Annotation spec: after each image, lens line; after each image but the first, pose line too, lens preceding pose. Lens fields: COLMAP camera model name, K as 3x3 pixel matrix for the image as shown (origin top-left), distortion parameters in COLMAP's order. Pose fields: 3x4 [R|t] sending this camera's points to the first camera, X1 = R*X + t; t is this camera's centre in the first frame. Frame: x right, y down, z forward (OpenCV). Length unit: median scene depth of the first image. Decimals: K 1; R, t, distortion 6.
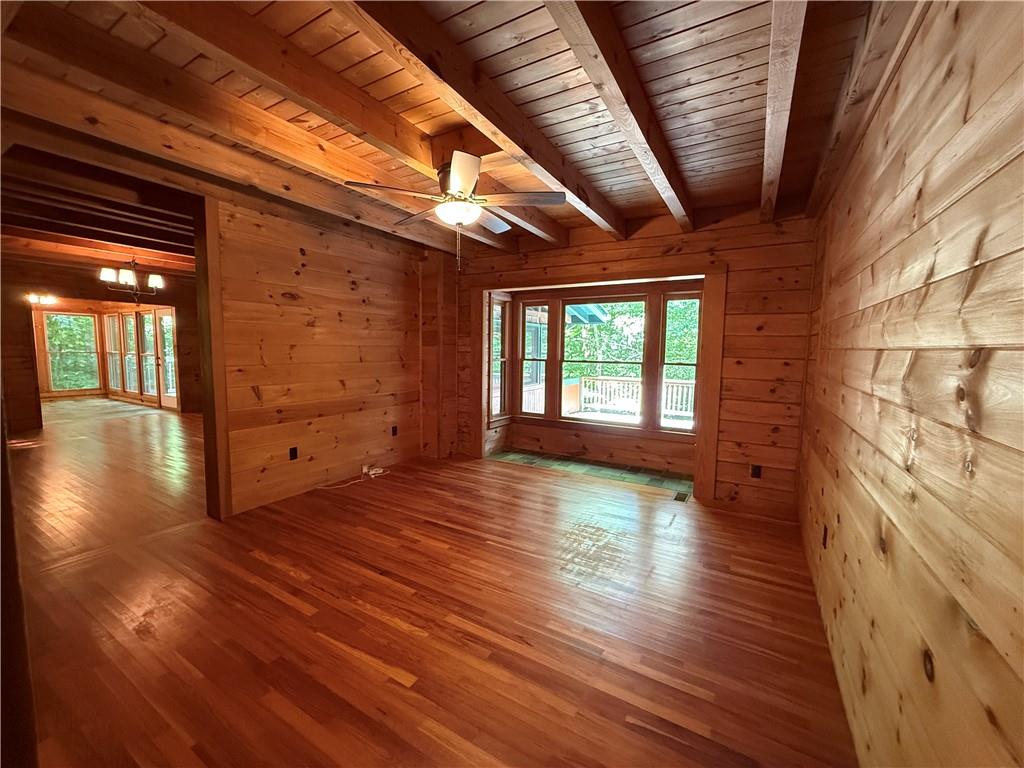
lens RADIAL K [[409.8, 0, 510.3], [0, 409.8, 392.0], [0, 0, 1]] dist [-0.001995, -0.000060]
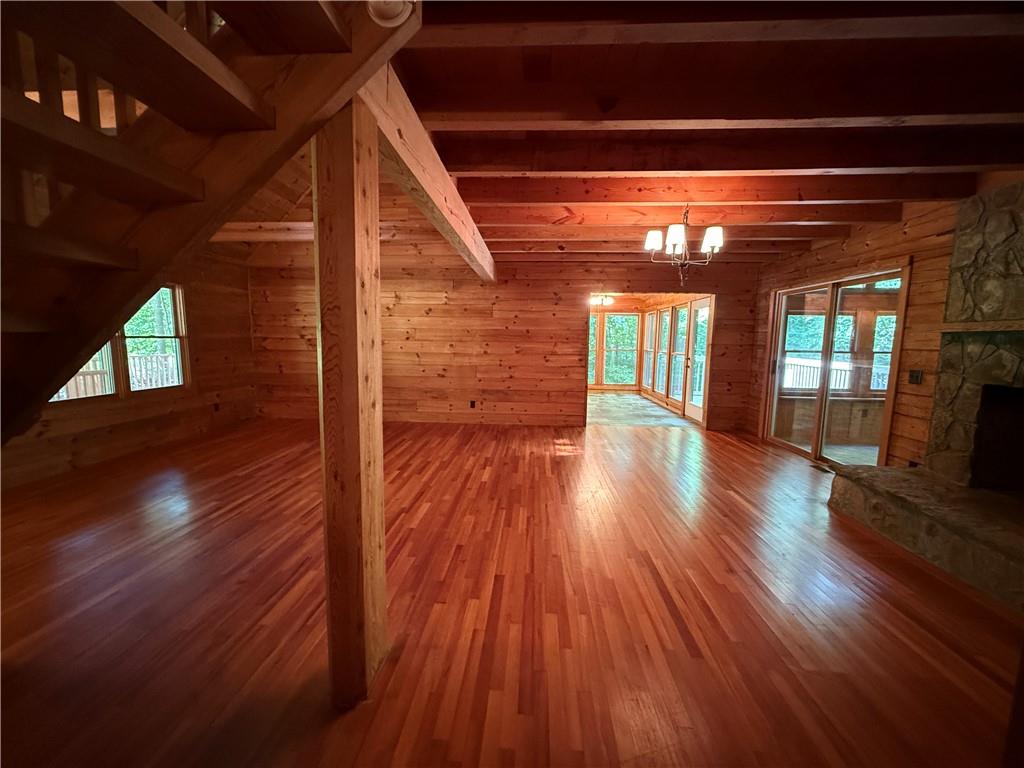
lens RADIAL K [[409.8, 0, 507.5], [0, 409.8, 387.4], [0, 0, 1]] dist [-0.001995, -0.000060]
pose [[0.450432, 0.090462, -0.888216, -0.251506], [-0.088060, 0.994504, 0.056630, -0.035844], [0.888457, 0.052709, 0.455923, 0.264105]]
